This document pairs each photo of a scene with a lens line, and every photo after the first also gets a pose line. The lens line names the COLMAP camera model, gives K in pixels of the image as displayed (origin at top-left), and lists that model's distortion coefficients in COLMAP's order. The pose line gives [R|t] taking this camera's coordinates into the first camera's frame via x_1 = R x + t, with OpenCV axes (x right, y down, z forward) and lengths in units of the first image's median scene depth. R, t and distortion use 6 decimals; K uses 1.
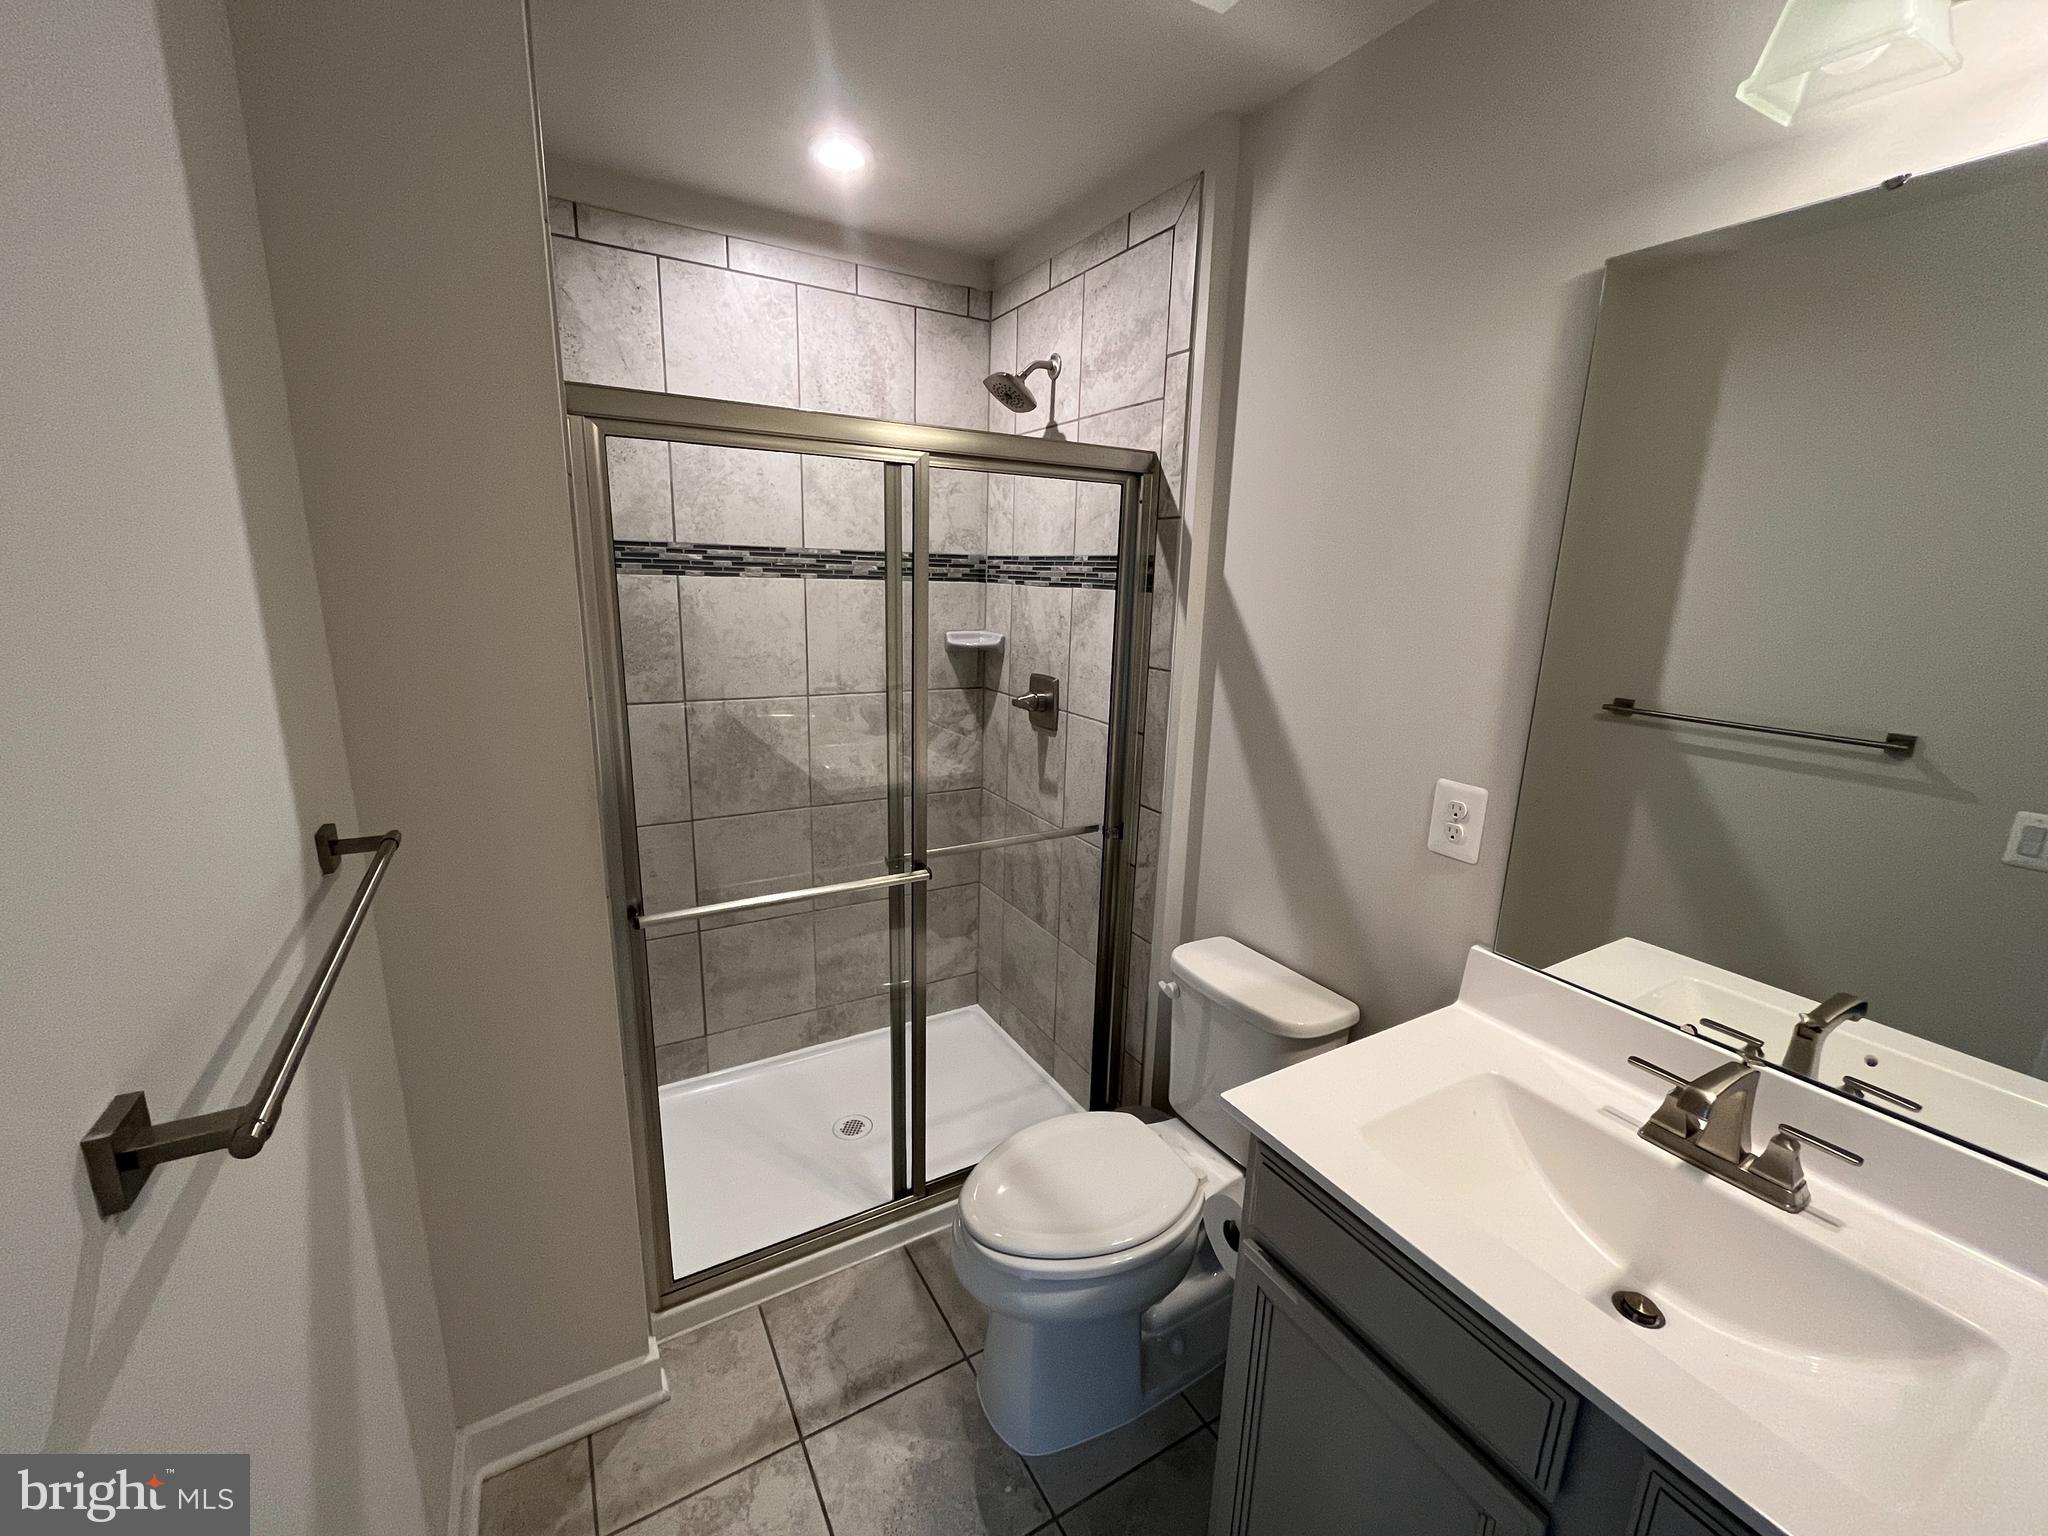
lens RADIAL K [[824.2, 0, 1019.2], [0, 824.2, 767.9], [0, 0, 1]] dist [-0.003295, 0.000067]
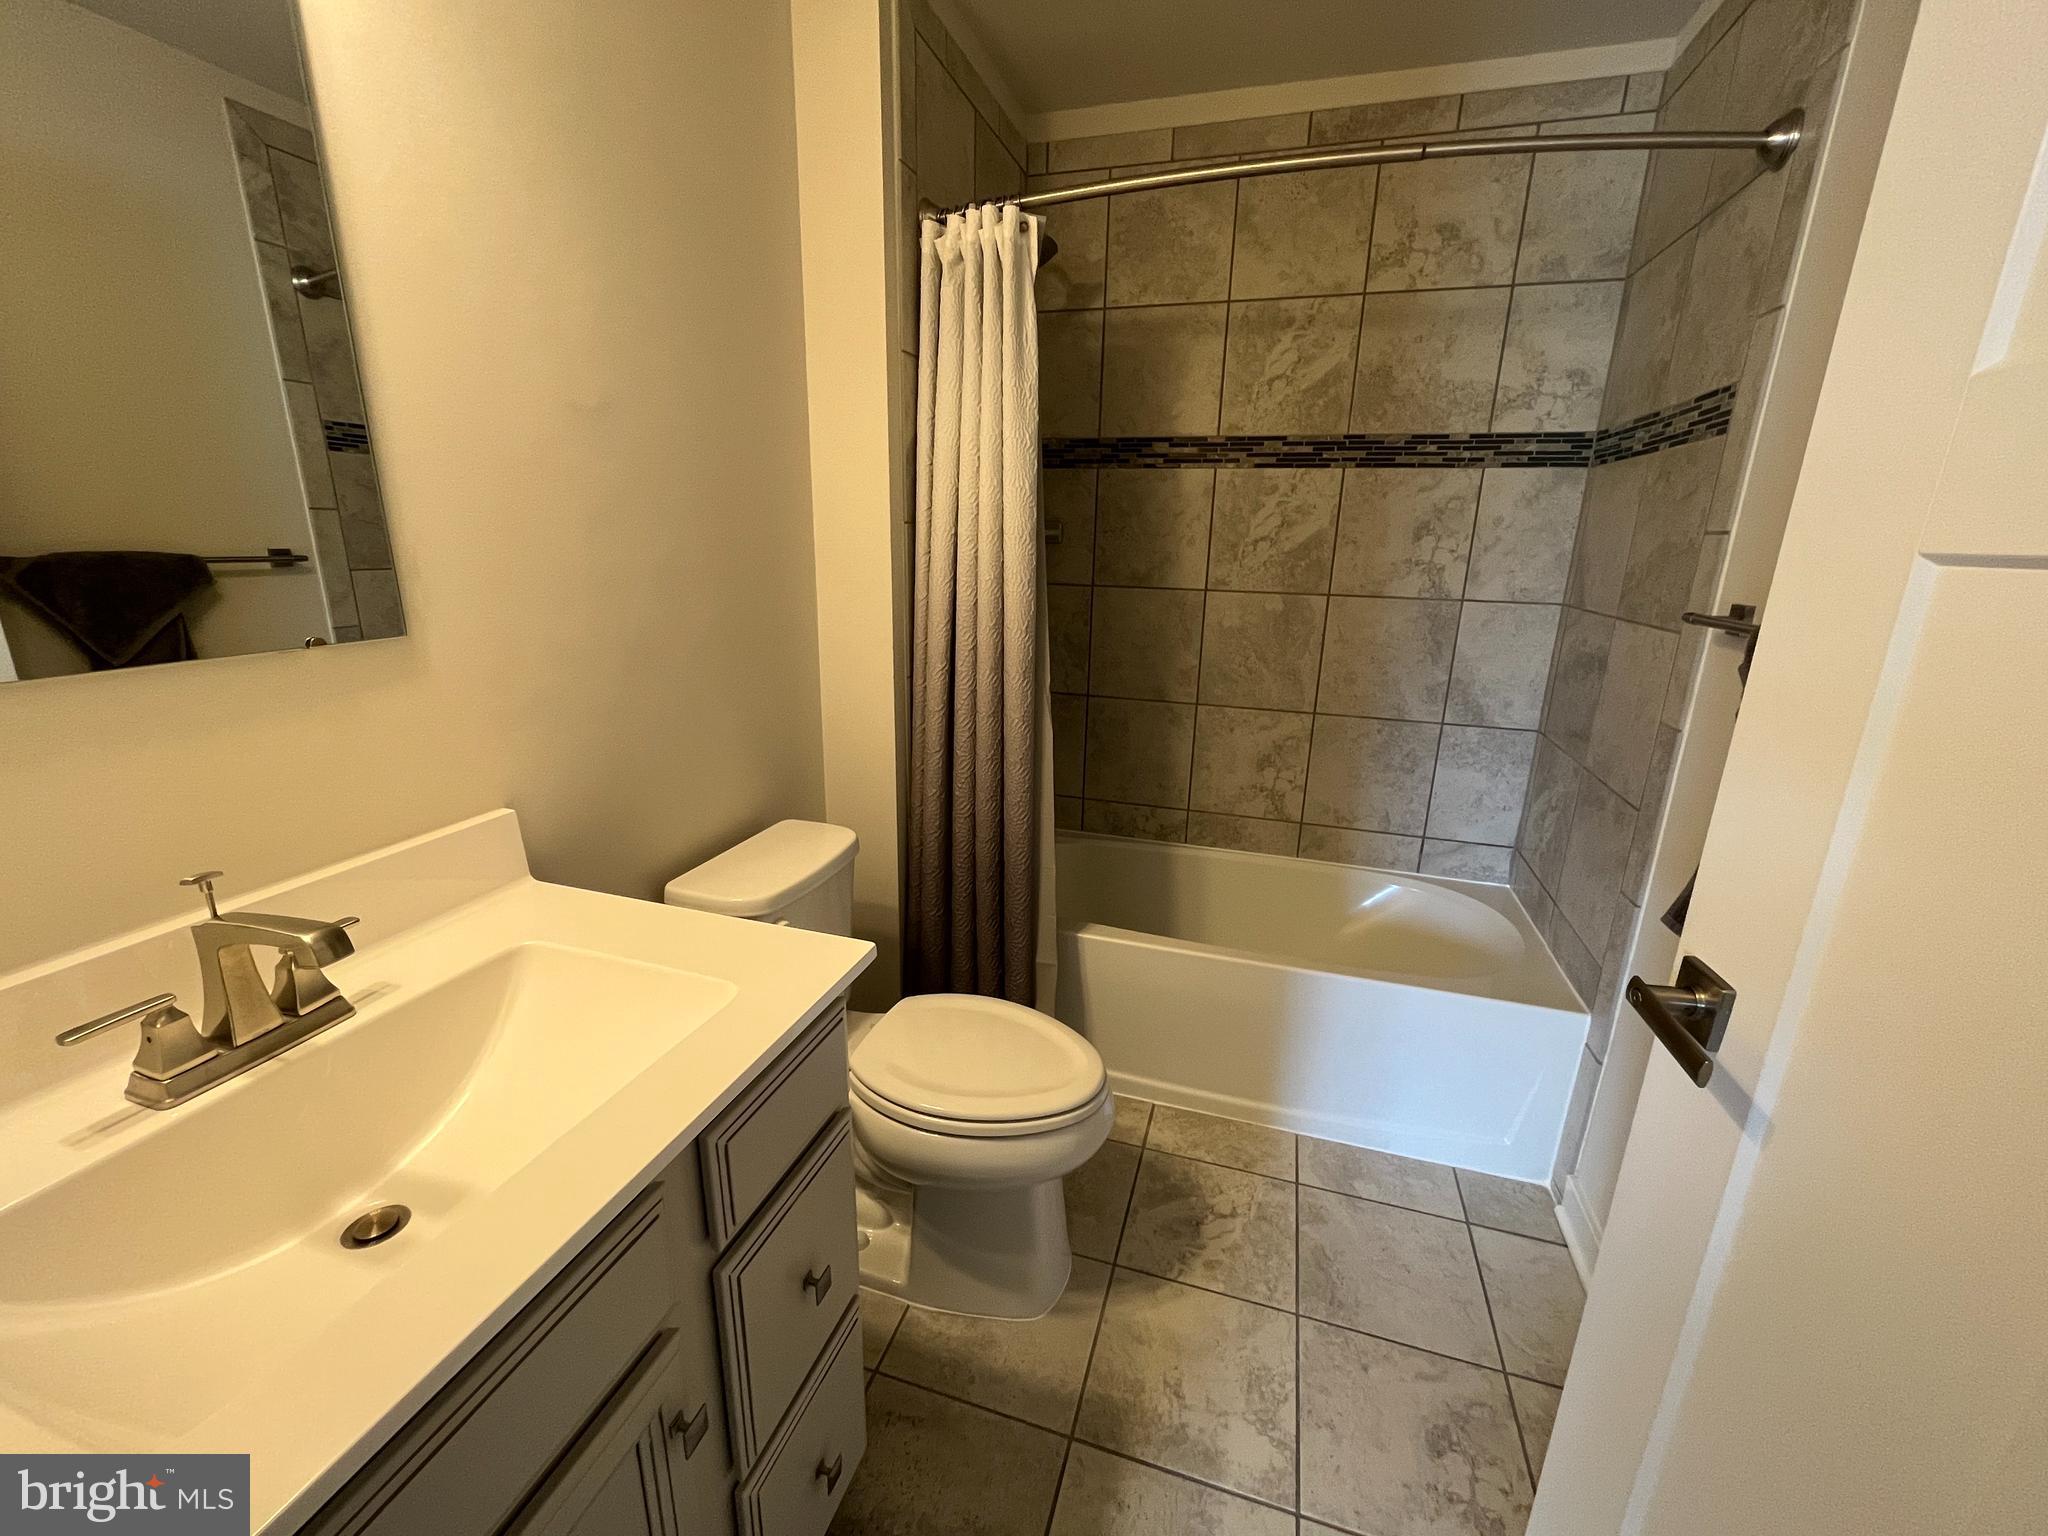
lens RADIAL K [[824.2, 0, 1019.2], [0, 824.2, 767.9], [0, 0, 1]] dist [-0.003295, 0.000067]
pose [[-0.669968, -0.239616, 0.702657, -0.045049], [0.134278, 0.891757, 0.432133, 0.008321], [-0.730146, 0.383867, -0.565273, 0.391227]]
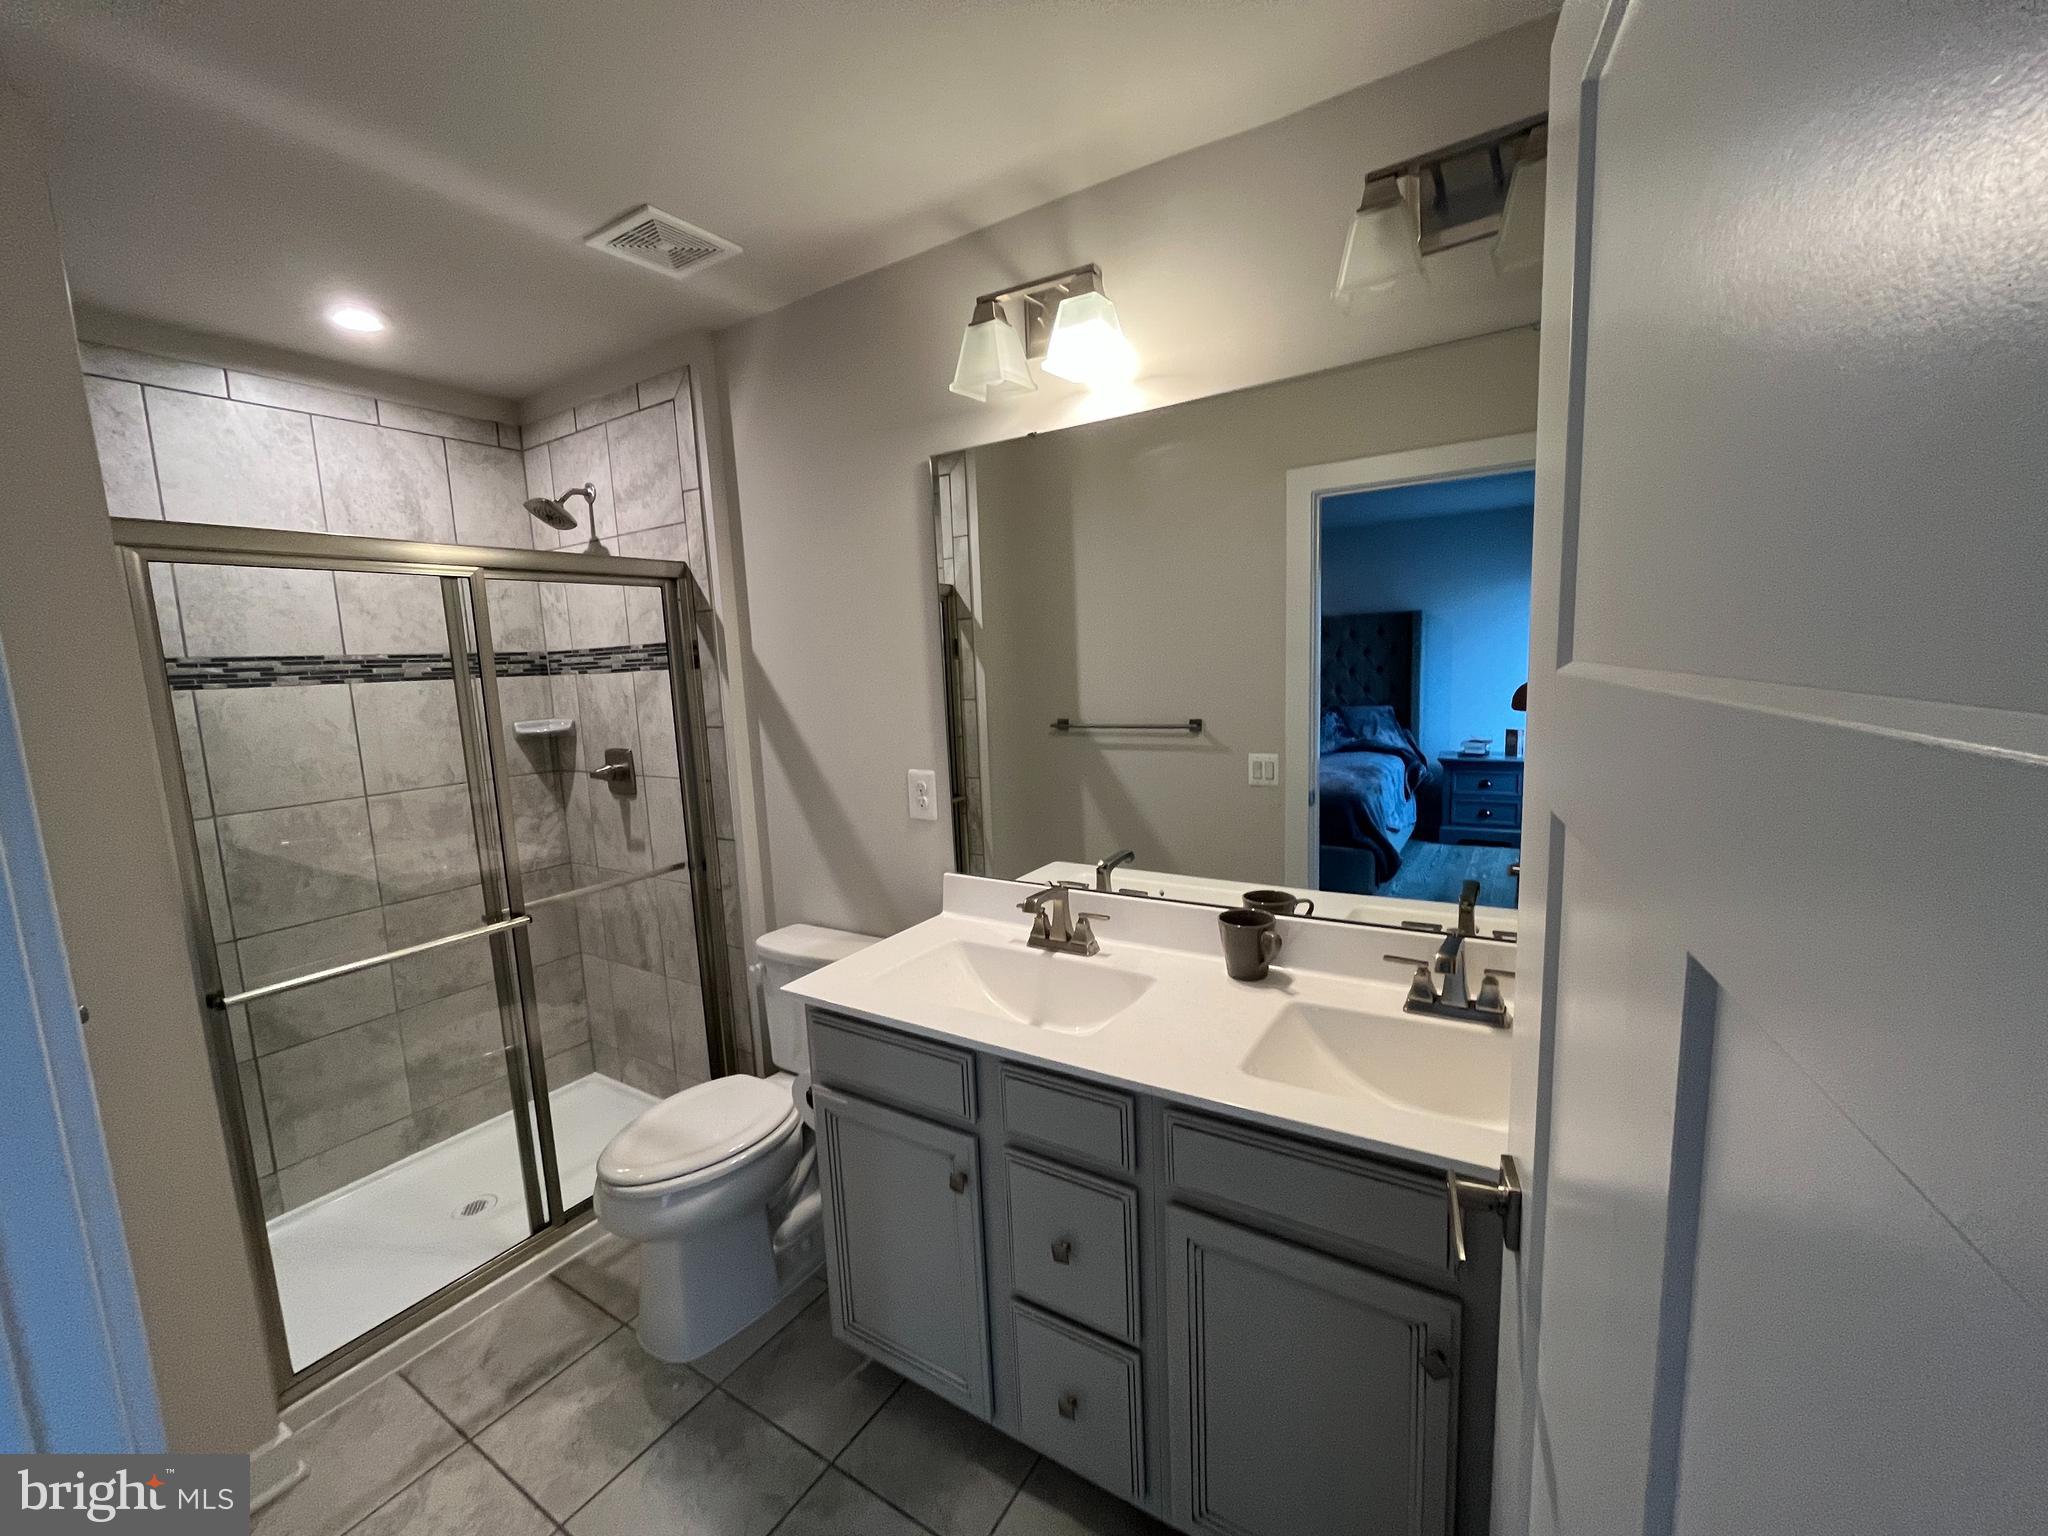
lens RADIAL K [[826.9, 0, 1023.6], [0, 826.9, 767.6], [0, 0, 1]] dist [-0.008475, 0.000014]
pose [[0.882582, -0.127869, 0.452437, 0.006382], [0.175264, 0.982424, -0.064237, 0.095863], [-0.436271, 0.135990, 0.889480, -0.297175]]
